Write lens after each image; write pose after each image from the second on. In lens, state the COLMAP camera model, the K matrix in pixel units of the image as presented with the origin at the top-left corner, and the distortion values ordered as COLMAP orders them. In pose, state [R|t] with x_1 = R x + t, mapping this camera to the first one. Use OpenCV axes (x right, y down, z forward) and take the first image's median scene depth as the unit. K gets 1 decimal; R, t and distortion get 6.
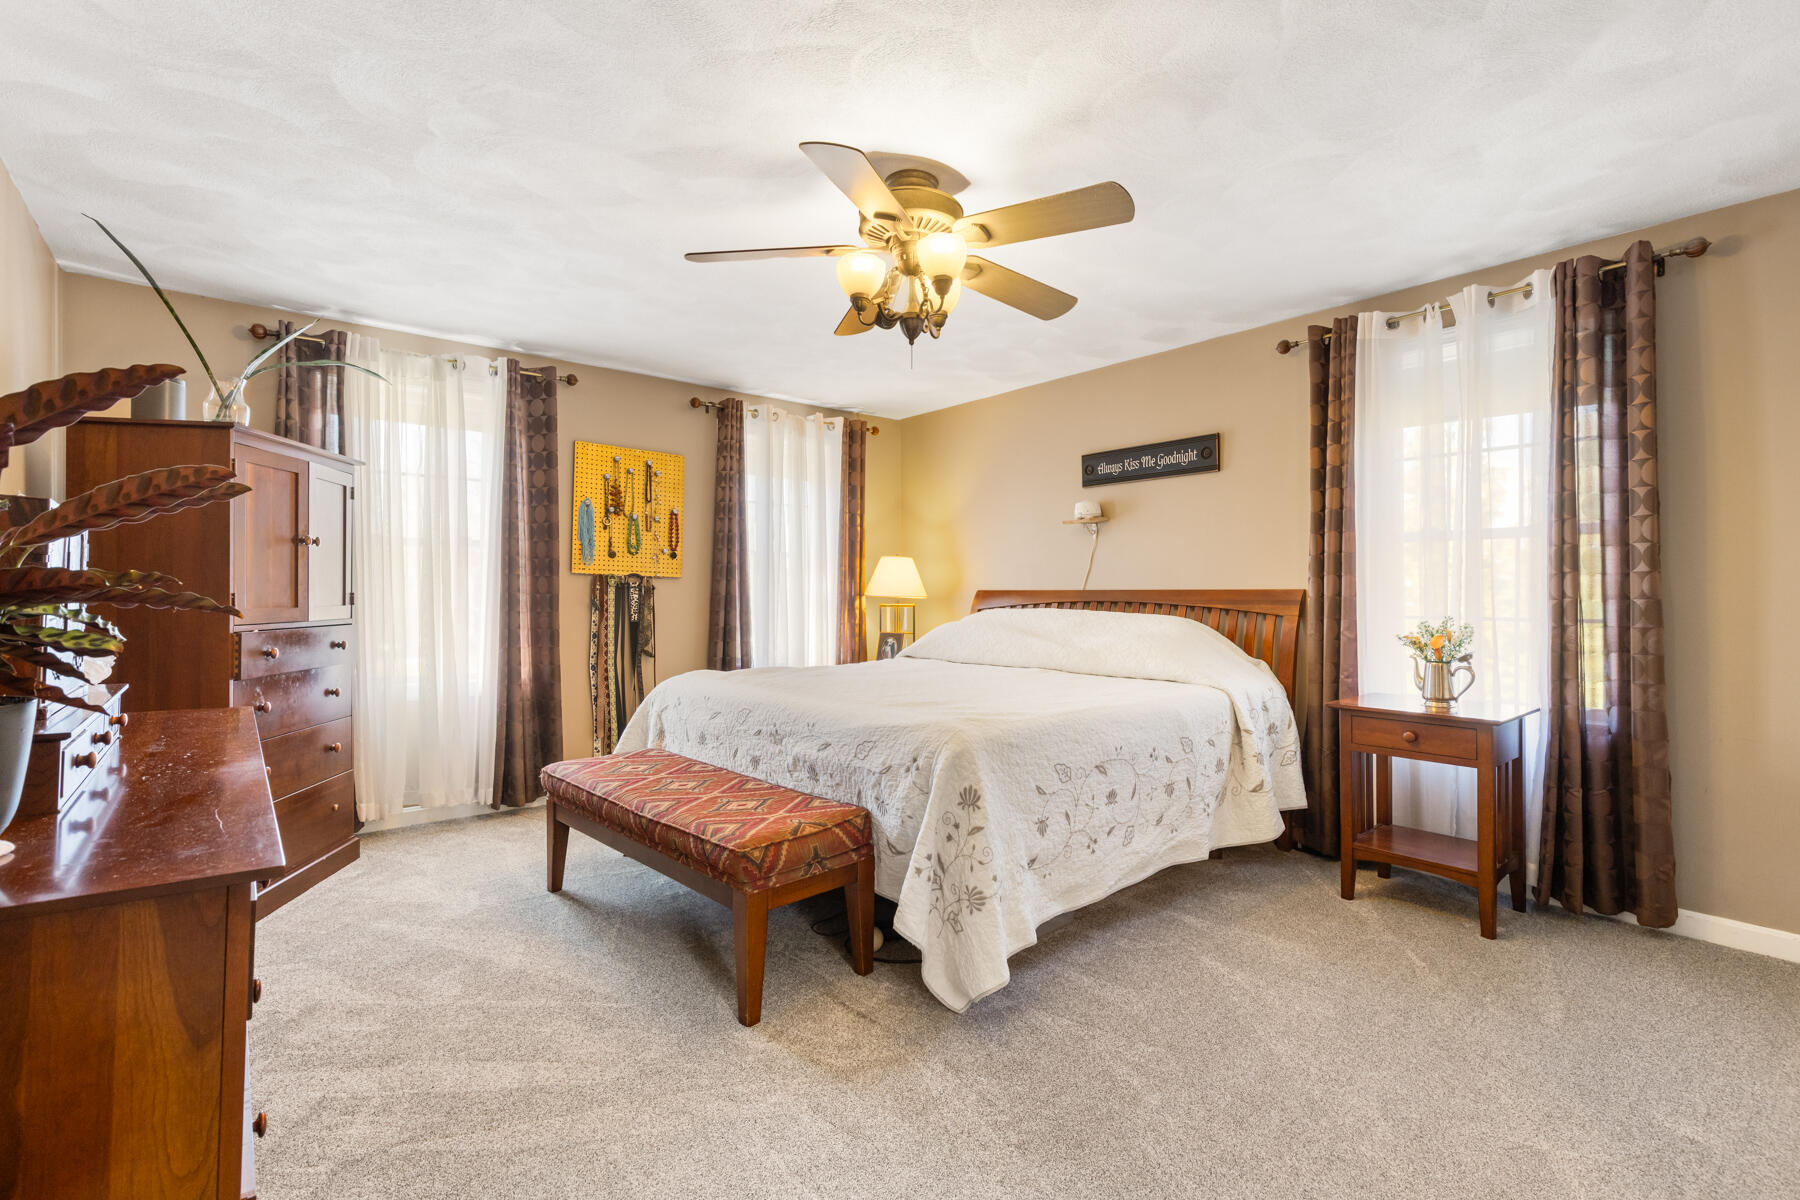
lens RADIAL K [[822.1, 0, 912.6], [0, 822.1, 597.5], [0, 0, 1]] dist [0.007339, -0.001453]
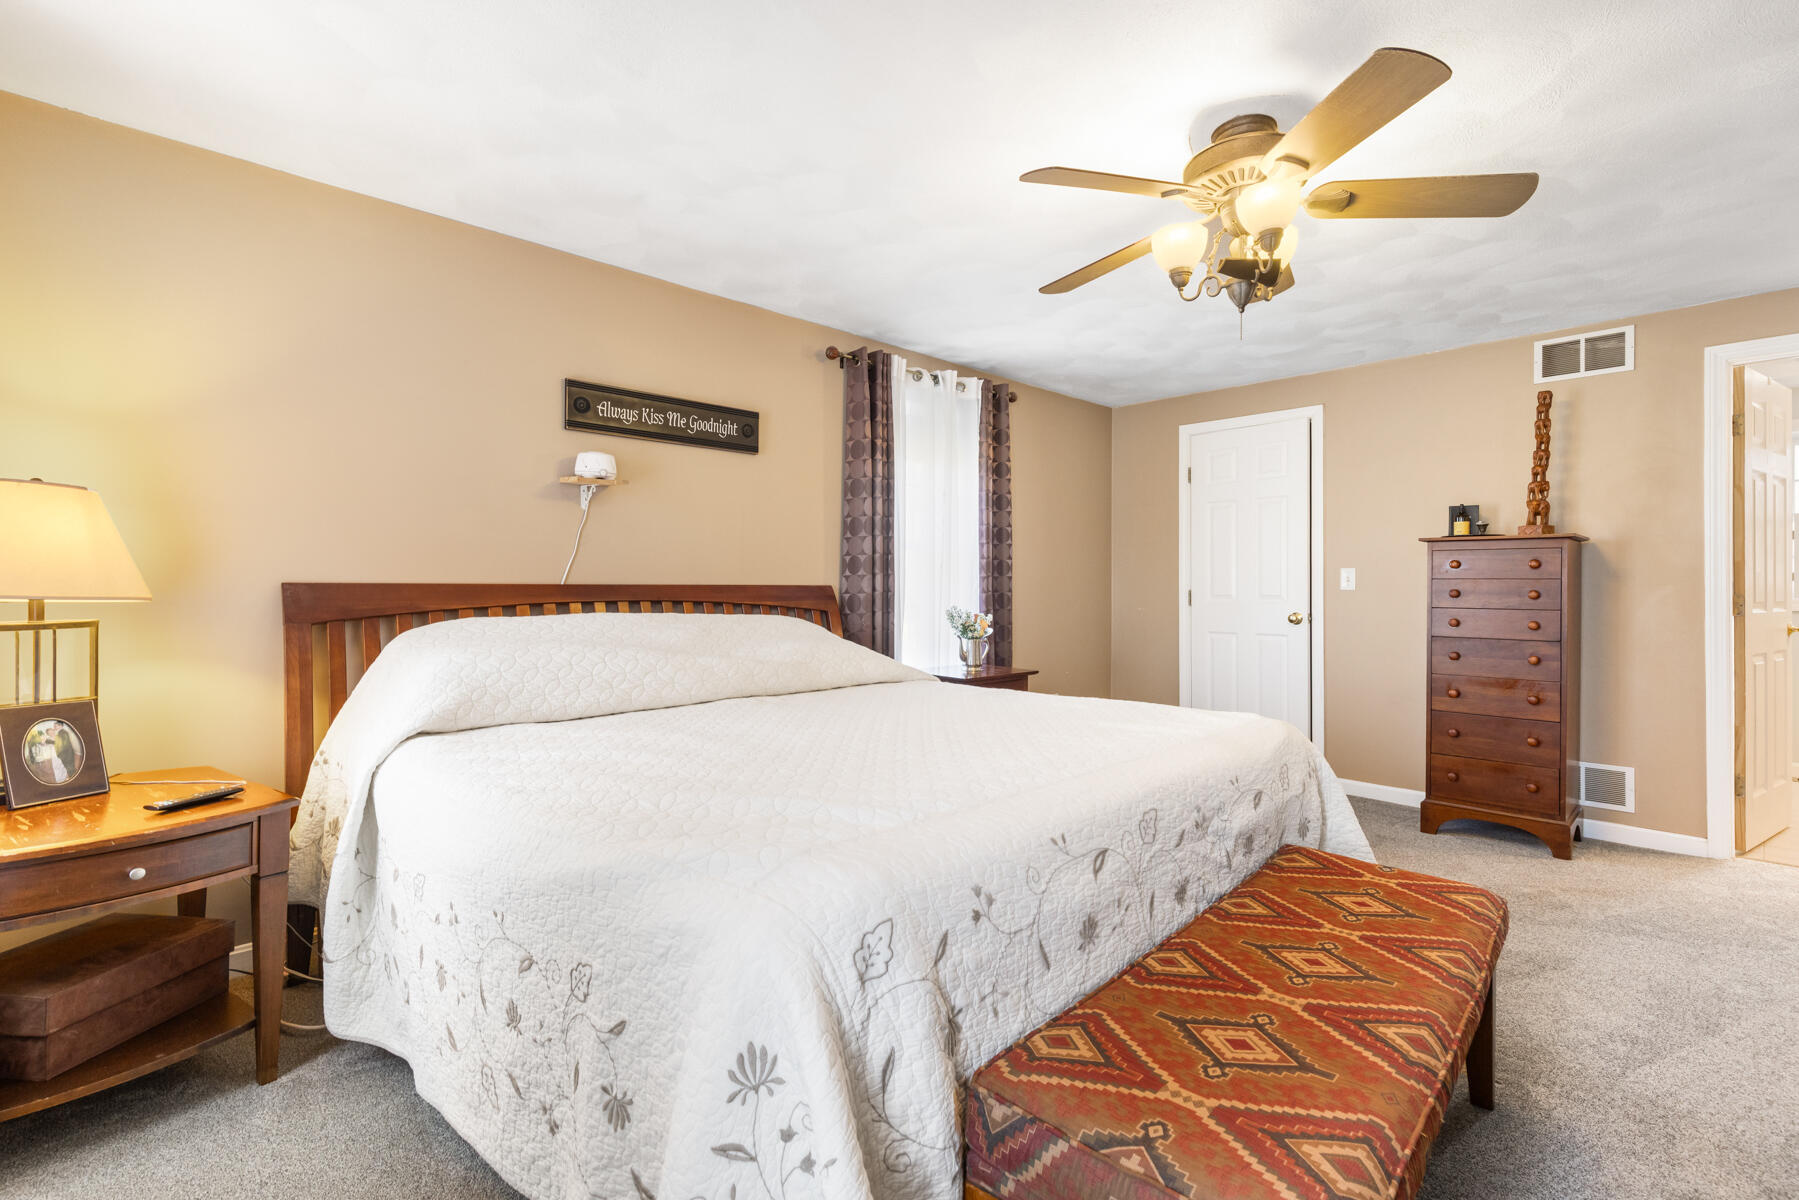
lens RADIAL K [[776.1, 0, 889.8], [0, 776.1, 590.2], [0, 0, 1]] dist [-0.000144, 0.000127]
pose [[-0.035322, 0.002474, 0.999373, -0.381975], [0.008427, 0.999962, -0.002177, -0.000438], [-0.999340, 0.008345, -0.035342, 0.690566]]
